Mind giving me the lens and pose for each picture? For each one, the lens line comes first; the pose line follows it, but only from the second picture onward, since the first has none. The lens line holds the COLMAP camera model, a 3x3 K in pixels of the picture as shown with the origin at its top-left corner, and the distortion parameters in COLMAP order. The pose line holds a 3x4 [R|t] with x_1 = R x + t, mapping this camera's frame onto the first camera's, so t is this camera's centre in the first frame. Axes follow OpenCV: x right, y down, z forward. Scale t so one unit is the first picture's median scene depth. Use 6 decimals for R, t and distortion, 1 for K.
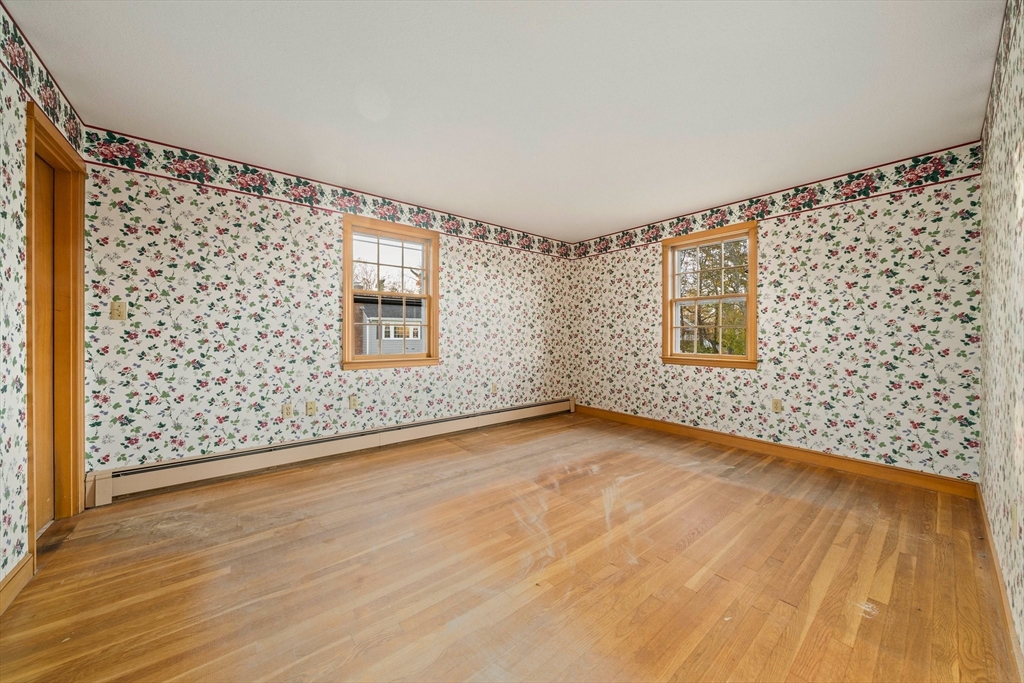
lens RADIAL K [[348.3, 0, 511.3], [0, 348.3, 338.1], [0, 0, 1]] dist [-0.007250, 0.000485]
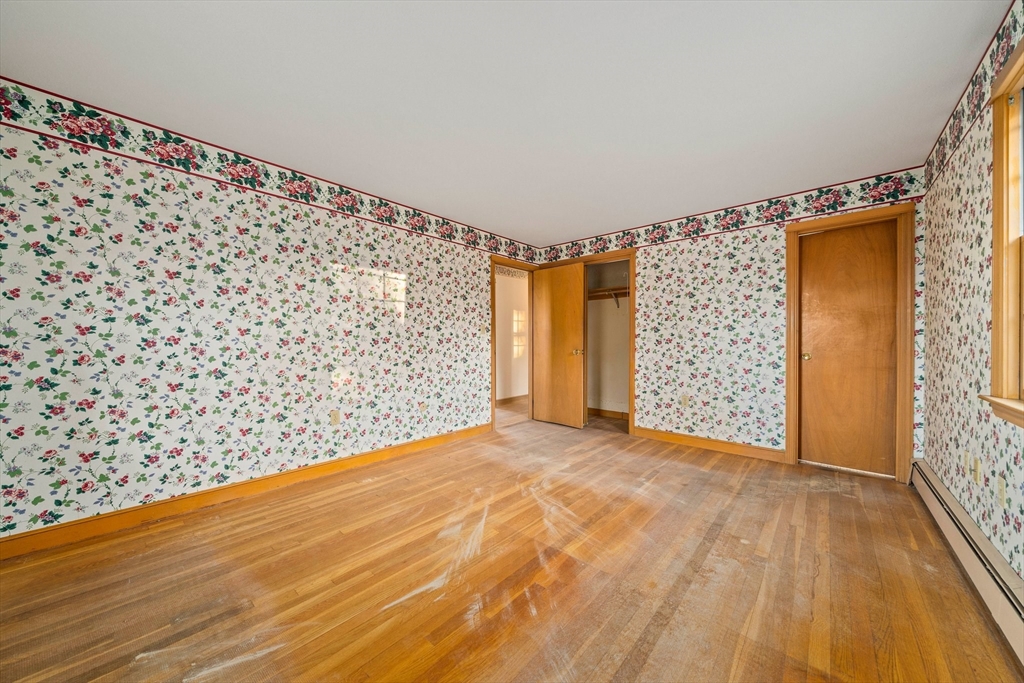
lens RADIAL K [[348.3, 0, 510.7], [0, 348.3, 342.2], [0, 0, 1]] dist [-0.007250, 0.000485]
pose [[-0.986452, -0.002296, -0.164033, 0.325820], [-0.003498, 0.999969, 0.007040, -0.009582], [0.164011, 0.007518, -0.986430, 1.778208]]
